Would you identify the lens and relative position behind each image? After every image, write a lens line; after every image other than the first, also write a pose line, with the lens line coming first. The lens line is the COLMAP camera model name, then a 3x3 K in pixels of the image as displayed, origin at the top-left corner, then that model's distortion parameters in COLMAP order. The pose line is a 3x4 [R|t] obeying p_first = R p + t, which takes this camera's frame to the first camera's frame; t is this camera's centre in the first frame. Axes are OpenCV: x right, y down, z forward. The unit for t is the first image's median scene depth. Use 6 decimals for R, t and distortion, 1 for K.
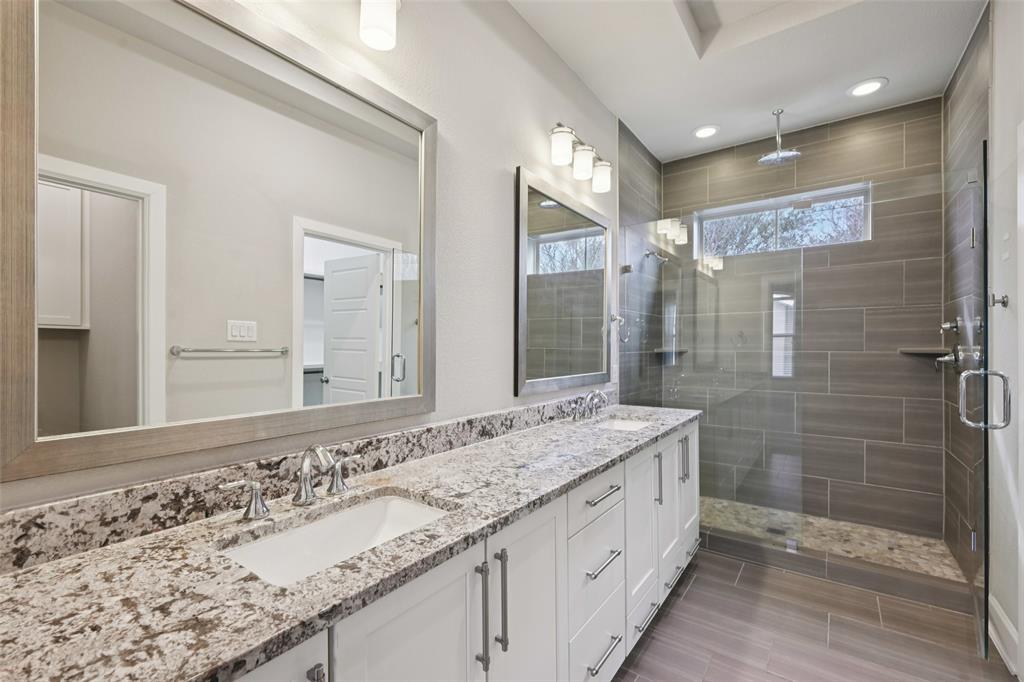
lens RADIAL K [[421.7, 0, 513.4], [0, 421.7, 344.9], [0, 0, 1]] dist [-0.002741, -0.000760]
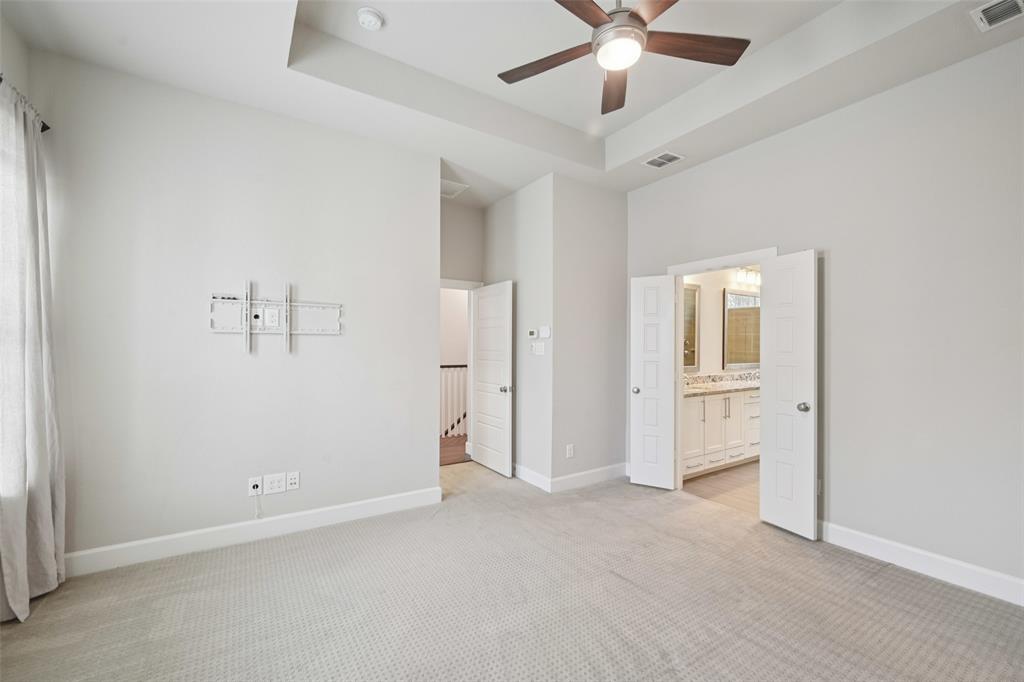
lens RADIAL K [[421.7, 0, 510.8], [0, 421.7, 343.4], [0, 0, 1]] dist [-0.002741, -0.000760]
pose [[0.932164, 0.001402, -0.362033, -0.300627], [-0.001067, 0.999999, 0.001125, -0.054059], [0.362034, -0.000662, 0.932165, -2.151414]]
